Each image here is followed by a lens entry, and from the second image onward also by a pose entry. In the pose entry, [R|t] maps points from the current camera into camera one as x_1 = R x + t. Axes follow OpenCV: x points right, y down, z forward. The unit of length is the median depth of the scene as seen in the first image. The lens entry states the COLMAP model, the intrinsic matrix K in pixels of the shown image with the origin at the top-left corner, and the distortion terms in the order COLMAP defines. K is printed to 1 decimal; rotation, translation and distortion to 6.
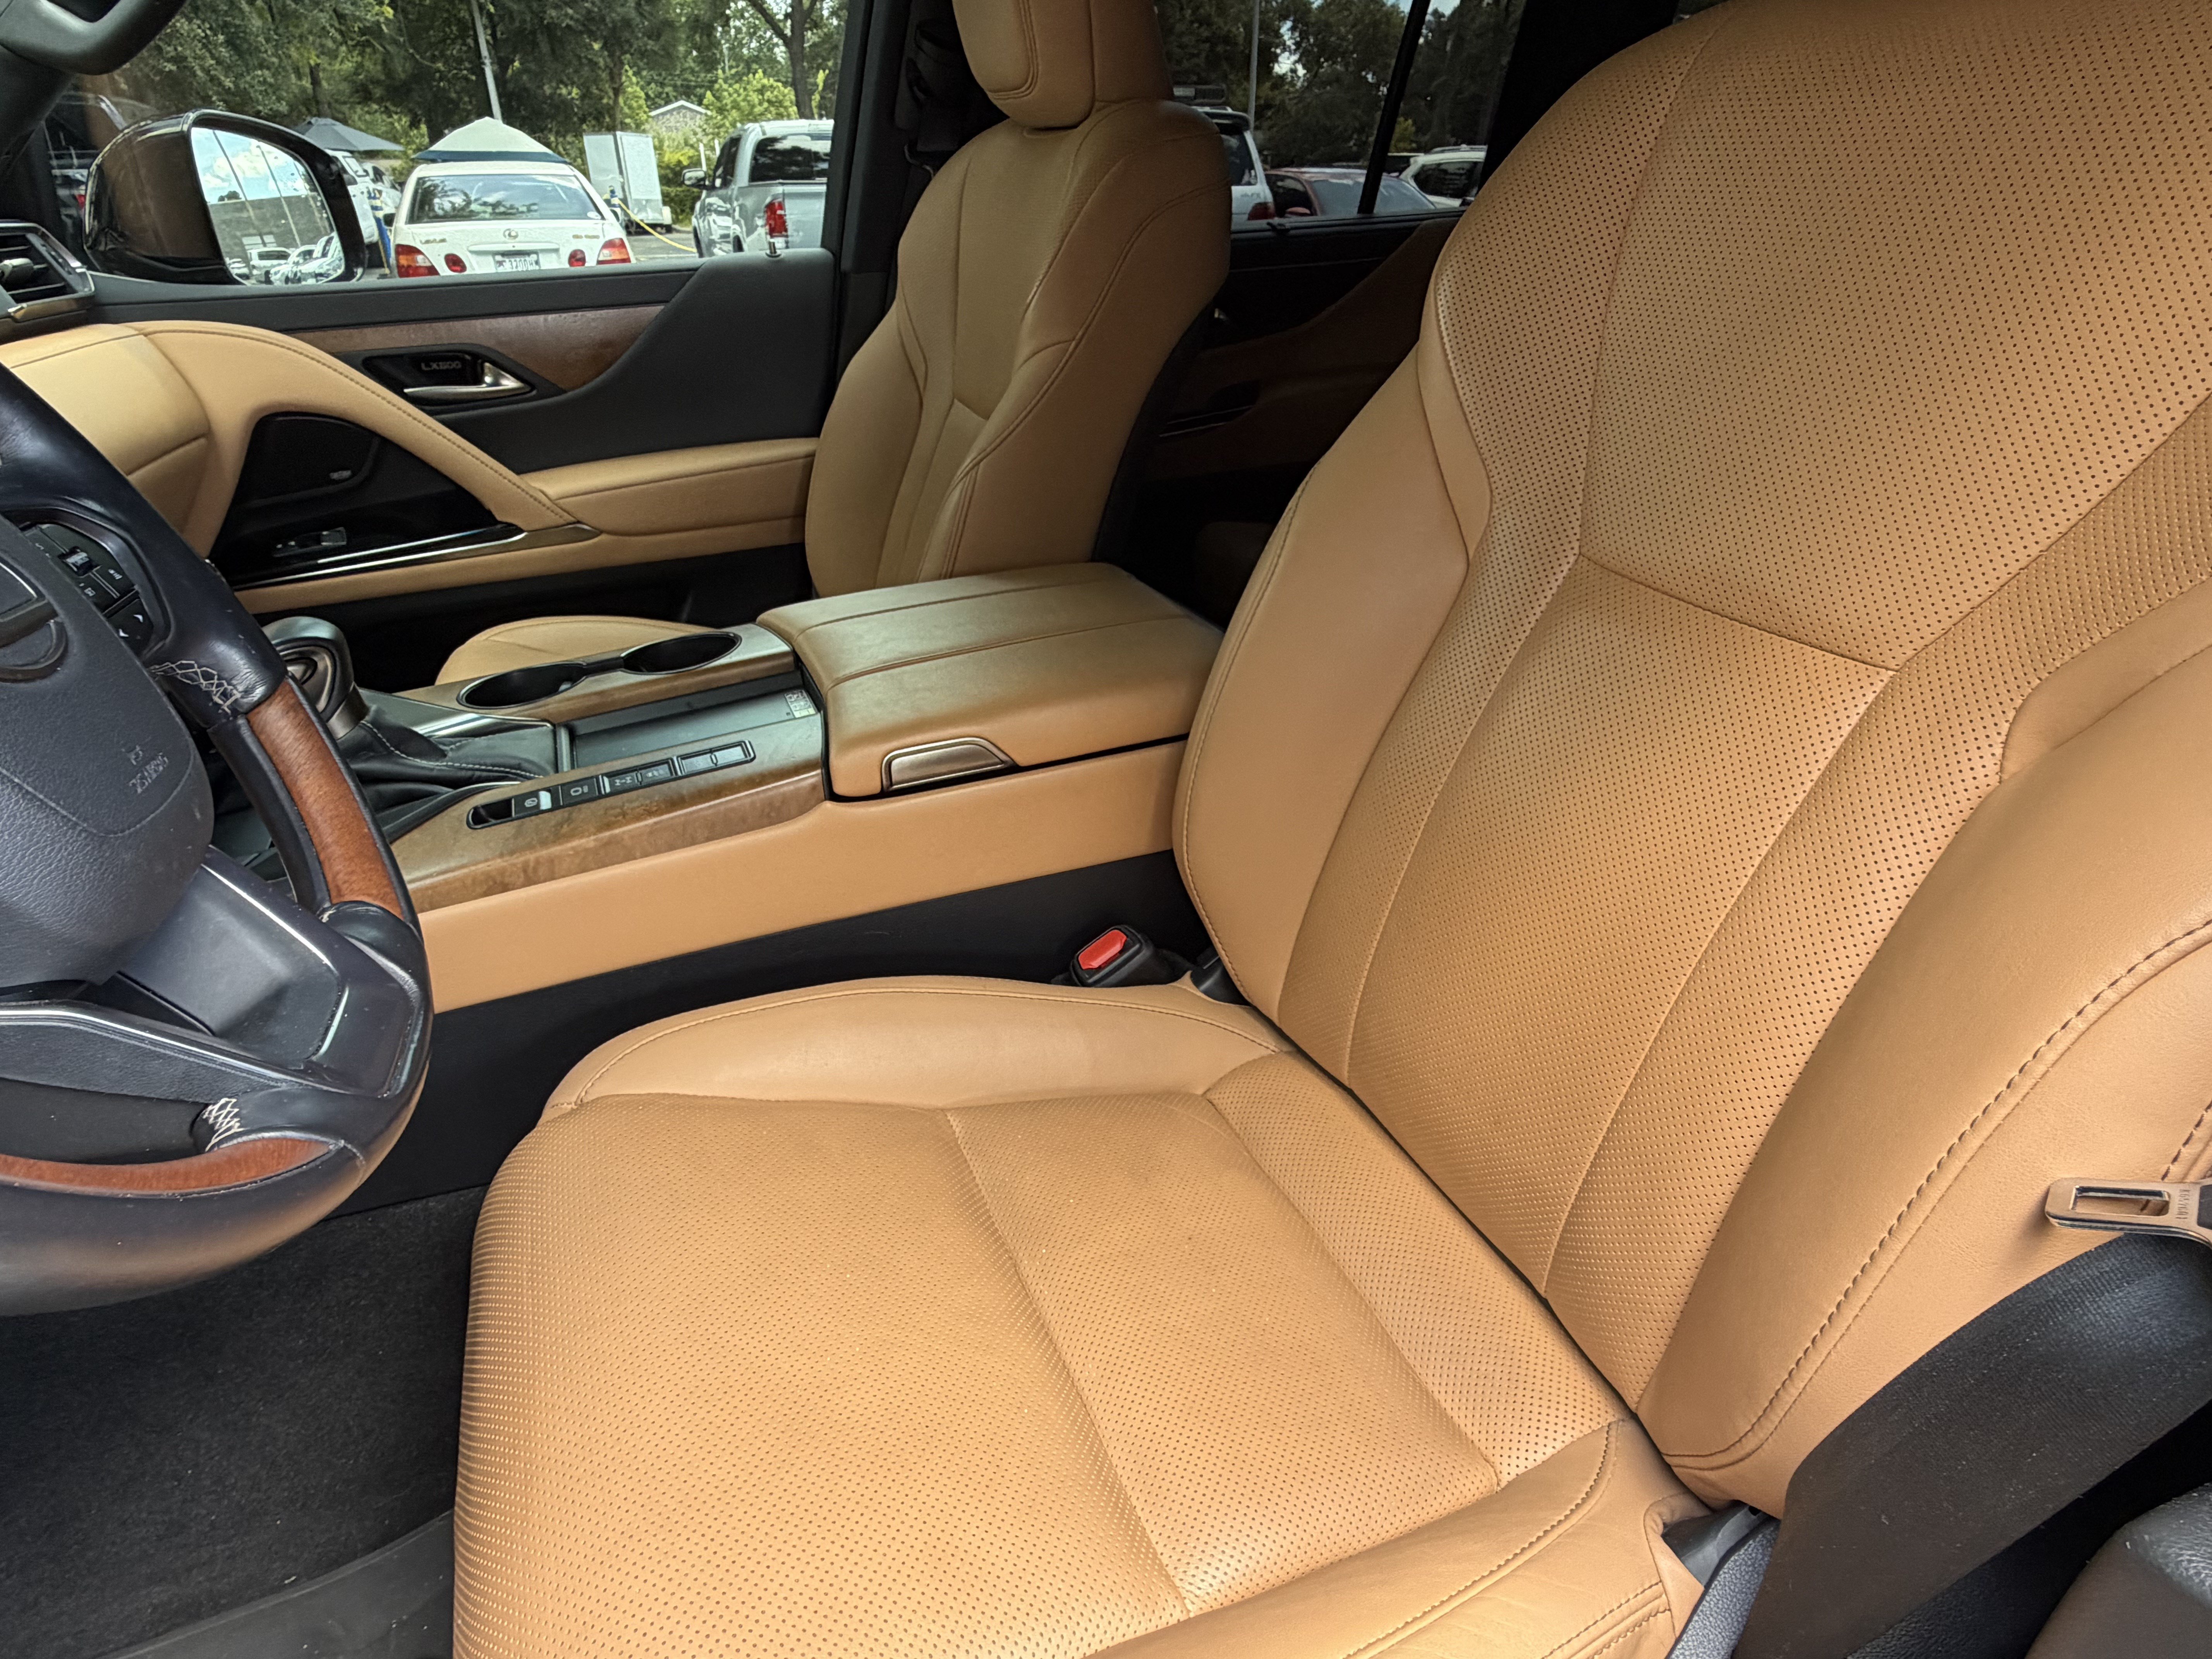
lens RADIAL K [[1196.6, 0, 1107.9], [0, 1196.6, 838.9], [0, 0, 1]] dist [-0.001714, 0.000783]
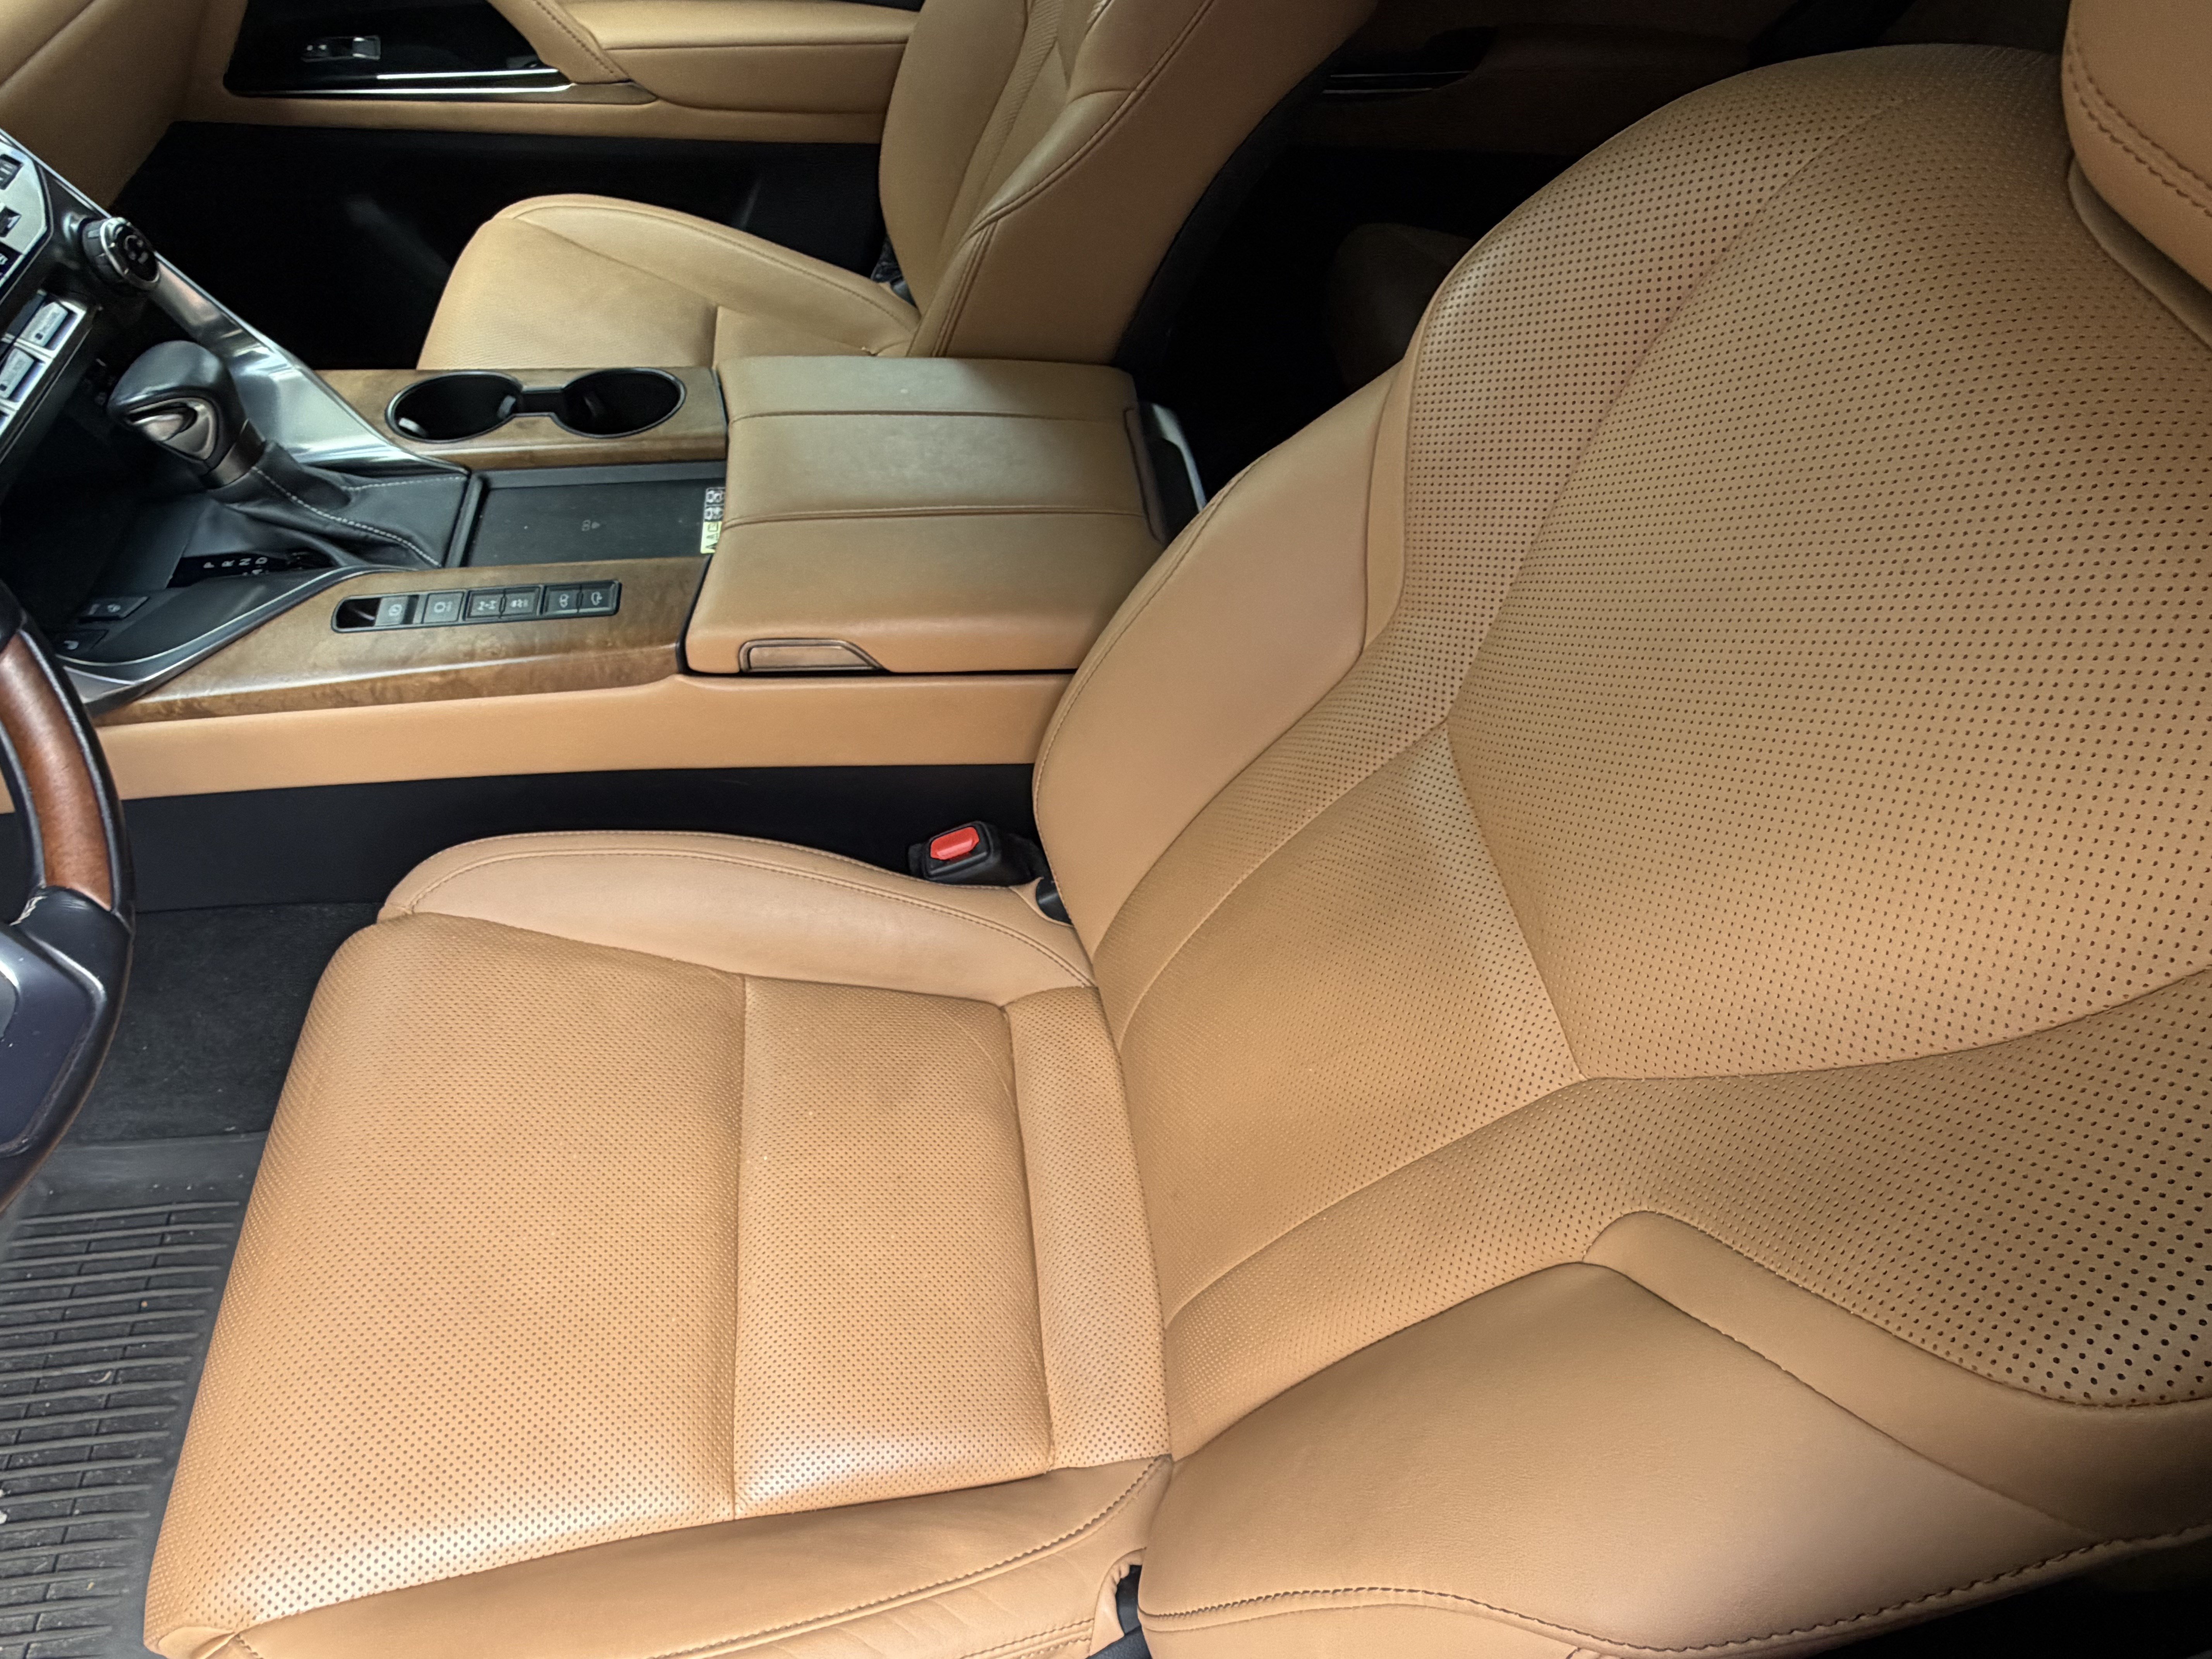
lens RADIAL K [[1196.6, 0, 1107.9], [0, 1196.6, 838.9], [0, 0, 1]] dist [-0.001714, 0.000783]
pose [[0.953991, 0.291668, -0.069513, 0.209147], [-0.240466, 0.882731, 0.403686, -0.389317], [0.179104, -0.368397, 0.912253, 0.104209]]
